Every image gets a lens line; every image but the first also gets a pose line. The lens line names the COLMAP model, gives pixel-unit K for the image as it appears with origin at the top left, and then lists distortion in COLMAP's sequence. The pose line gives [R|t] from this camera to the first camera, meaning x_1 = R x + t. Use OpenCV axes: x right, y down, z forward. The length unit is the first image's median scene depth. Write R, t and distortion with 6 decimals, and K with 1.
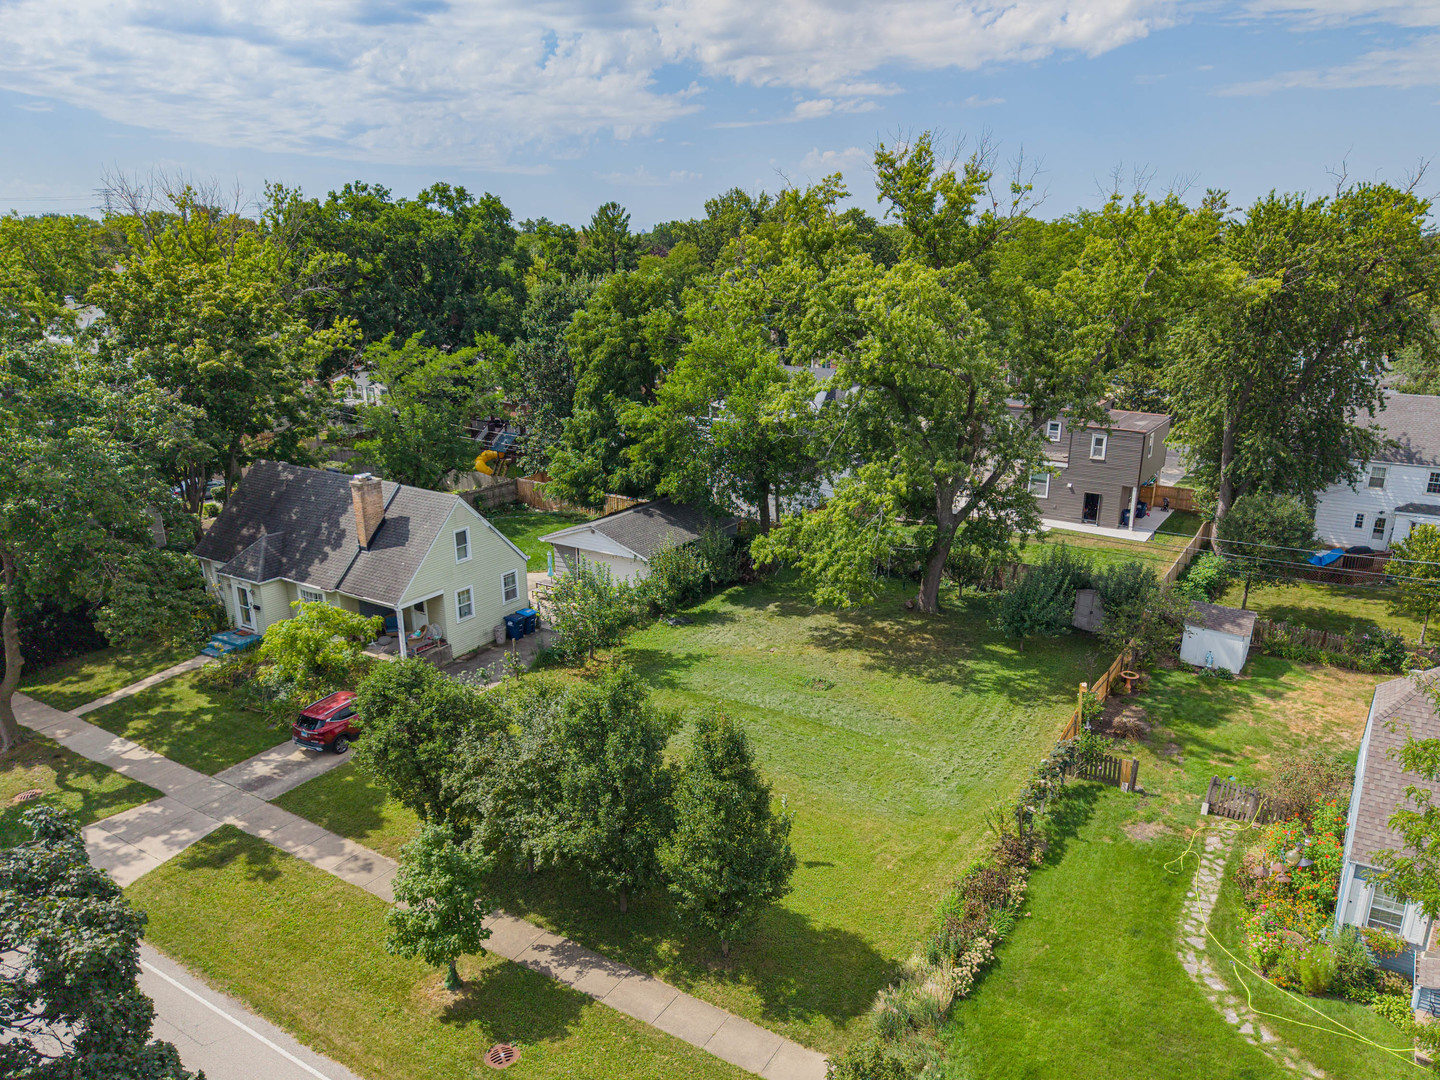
lens RADIAL K [[1009.6, 0, 746.2], [0, 1009.6, 592.6], [0, 0, 1]] dist [0.008263, -0.002628]
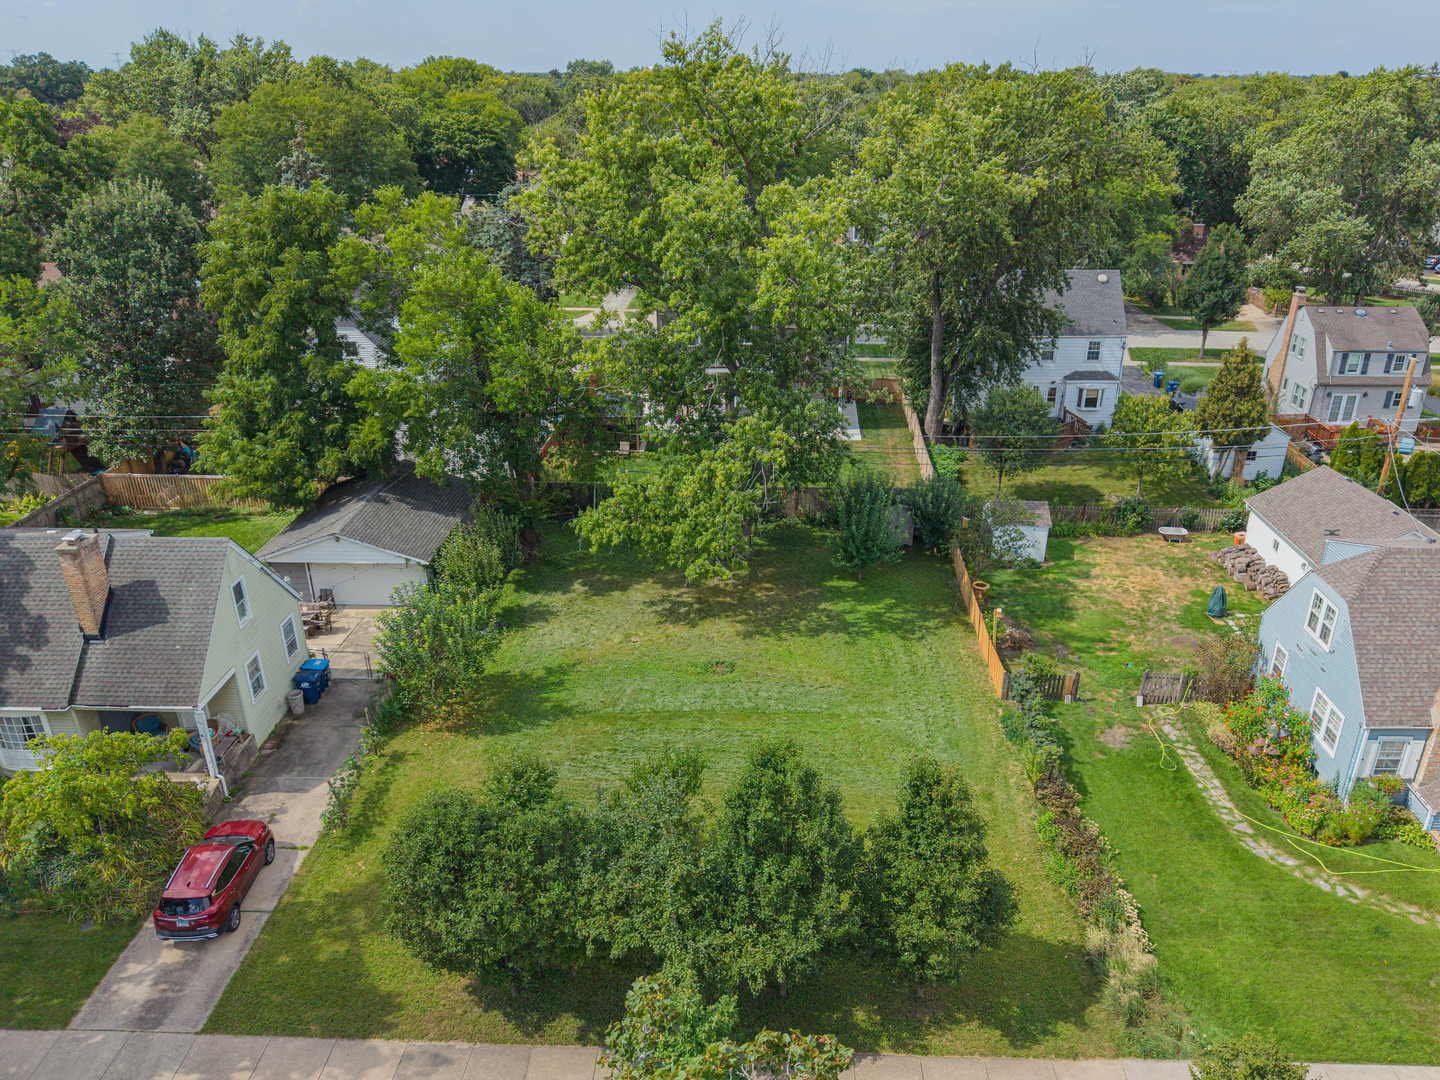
lens RADIAL K [[1070.4, 0, 741.0], [0, 1070.4, 626.5], [0, 0, 1]] dist [0.005502, 0.004530]
pose [[0.867512, -0.228505, 0.441824, -0.317544], [0.165830, 0.970283, 0.176213, -0.107707], [-0.468960, -0.079599, 0.879625, 0.142755]]
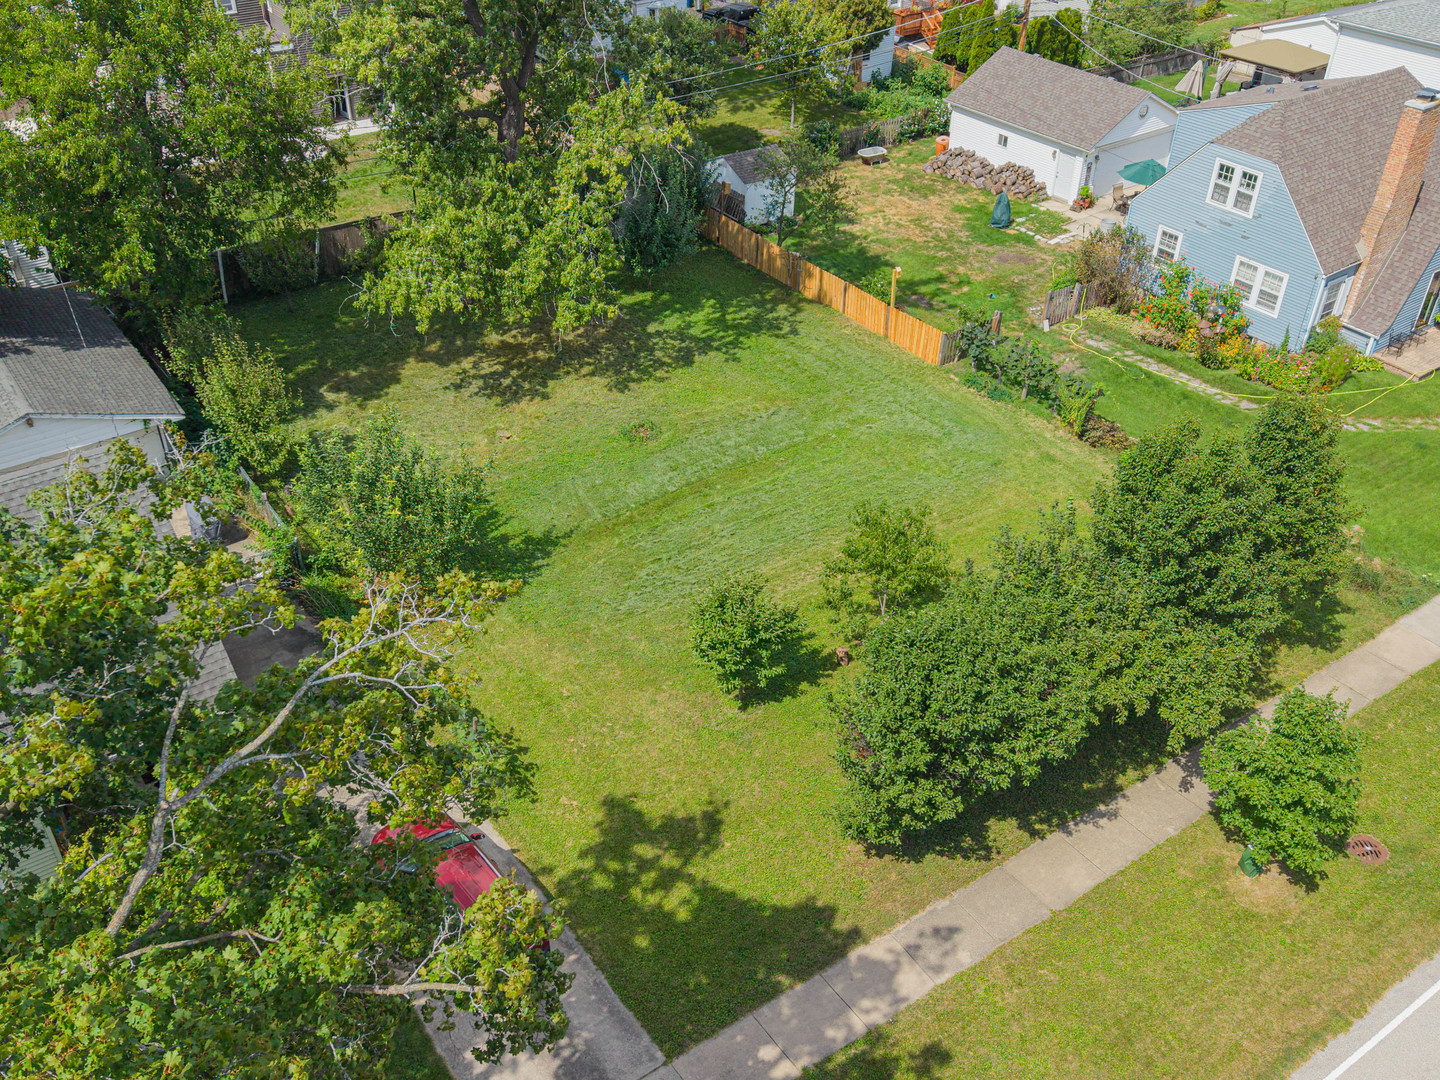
lens RADIAL K [[1324.0, 0, 646.3], [0, 1324.0, 577.7], [0, 0, 1]] dist [0.005070, -0.000424]
pose [[0.412221, -0.548030, 0.727830, -0.645189], [0.304387, 0.835800, 0.456932, -0.240953], [-0.858733, 0.033185, 0.511348, 0.507070]]
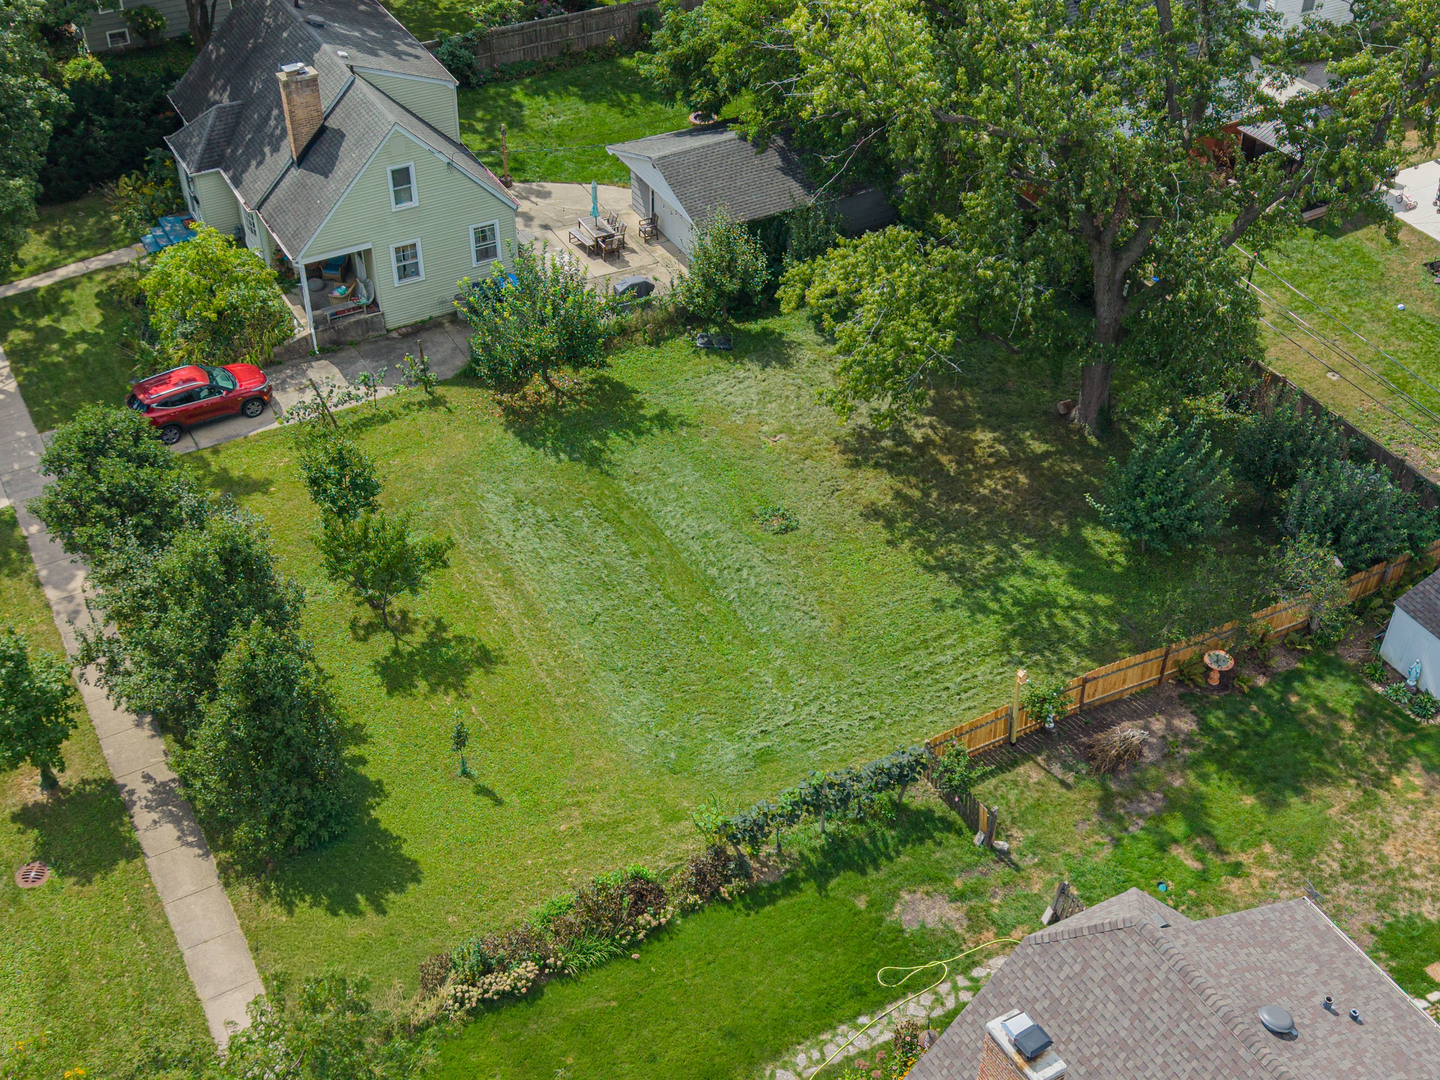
lens RADIAL K [[1706.3, 0, 684.2], [0, 1706.3, 561.5], [0, 0, 1]] dist [0.132407, -0.423668]
pose [[0.864336, 0.315720, -0.391465, 0.472402], [-0.162909, 0.912189, 0.375994, -0.303733], [0.475798, -0.261212, 0.839872, -0.019475]]
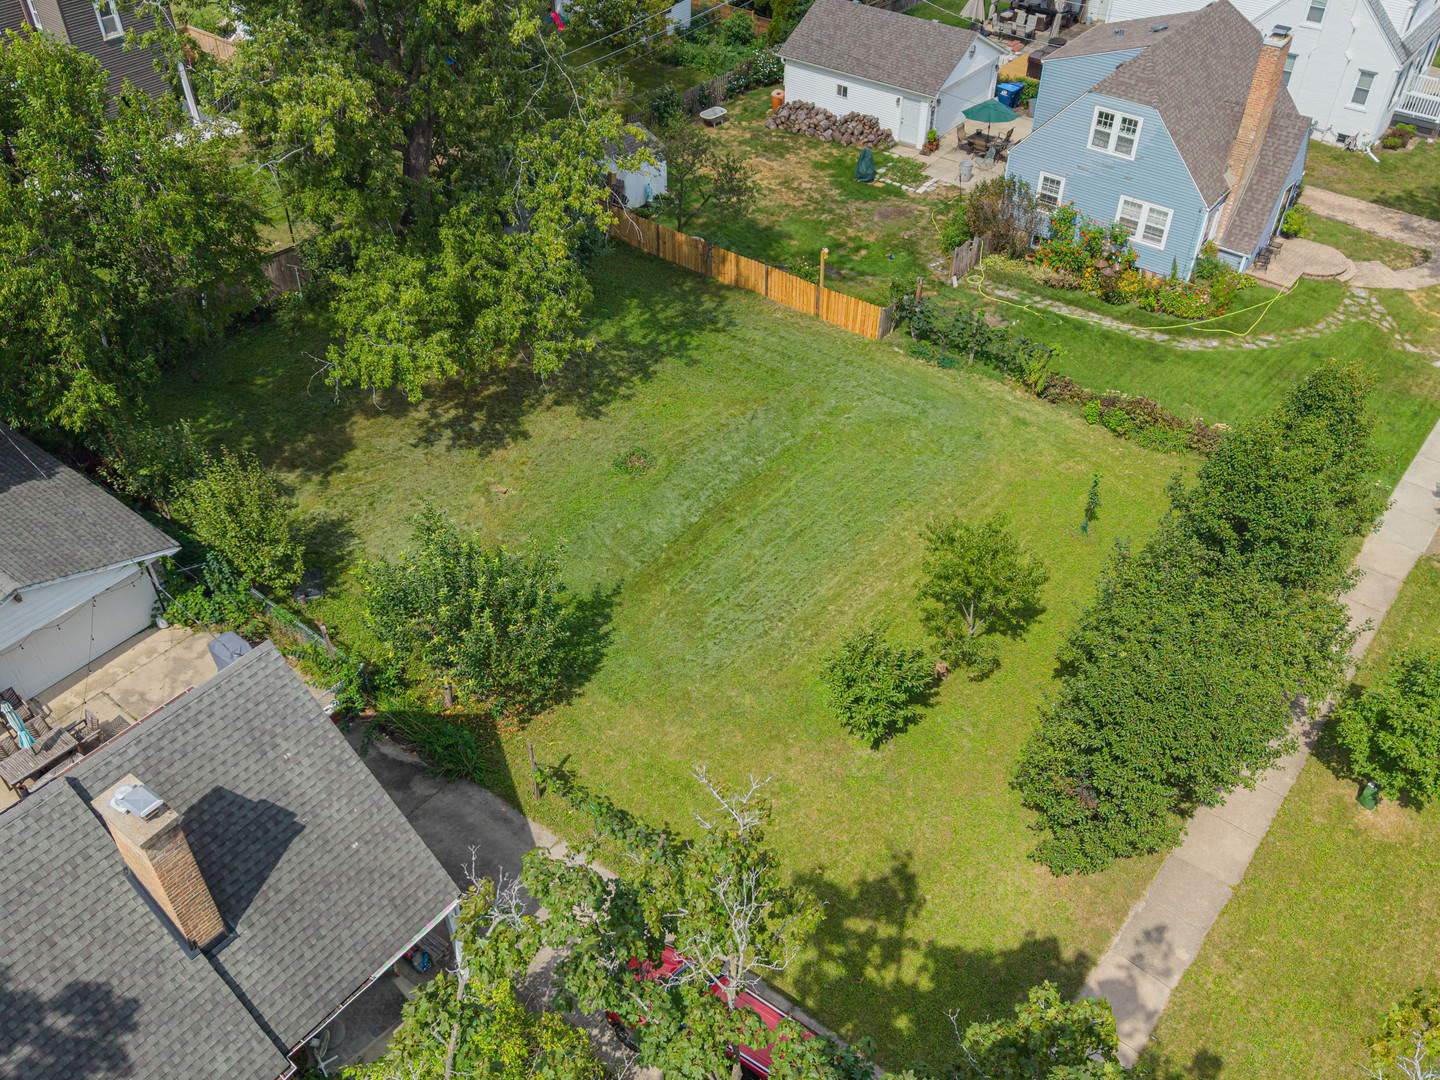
lens RADIAL K [[1236.2, 0, 693.1], [0, 1236.2, 587.6], [0, 0, 1]] dist [0.013155, -0.006435]
pose [[0.121646, -0.670033, 0.732296, -0.595967], [0.327557, 0.723543, 0.607612, -0.344576], [-0.936968, 0.165955, 0.307490, 0.692036]]
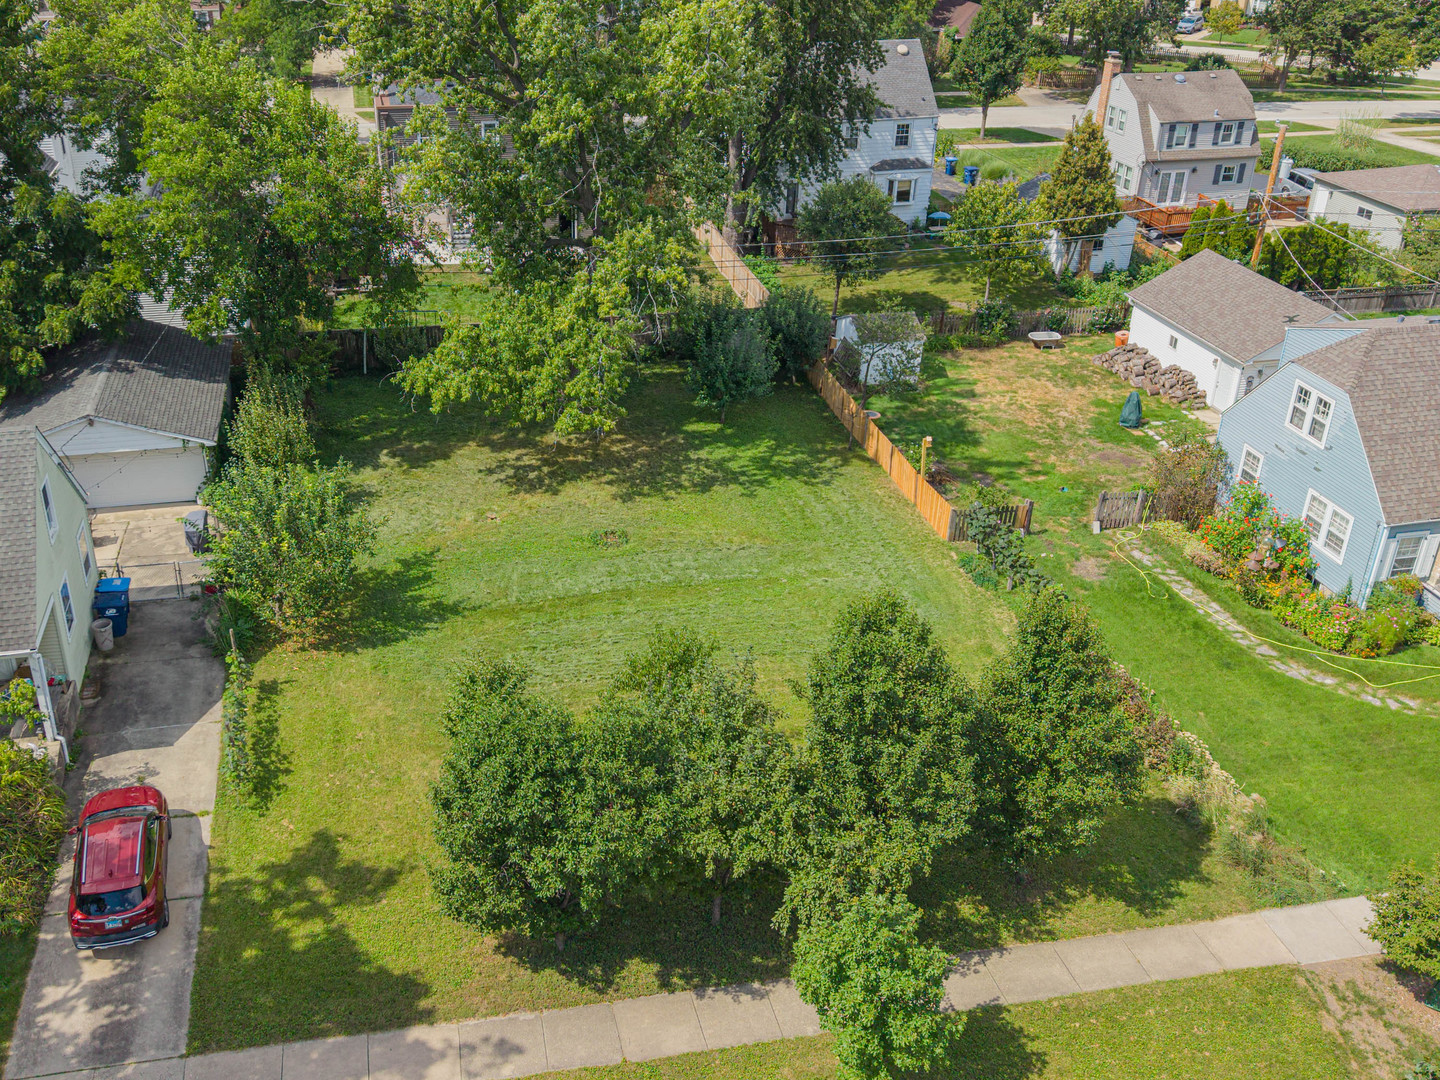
lens RADIAL K [[1332.4, 0, 580.2], [0, 1332.4, 507.7], [0, 0, 1]] dist [0.010915, -0.000288]
pose [[0.749873, -0.309423, 0.584764, -0.498359], [0.222909, 0.950372, 0.217034, -0.144812], [-0.622899, -0.032398, 0.781631, 0.238100]]
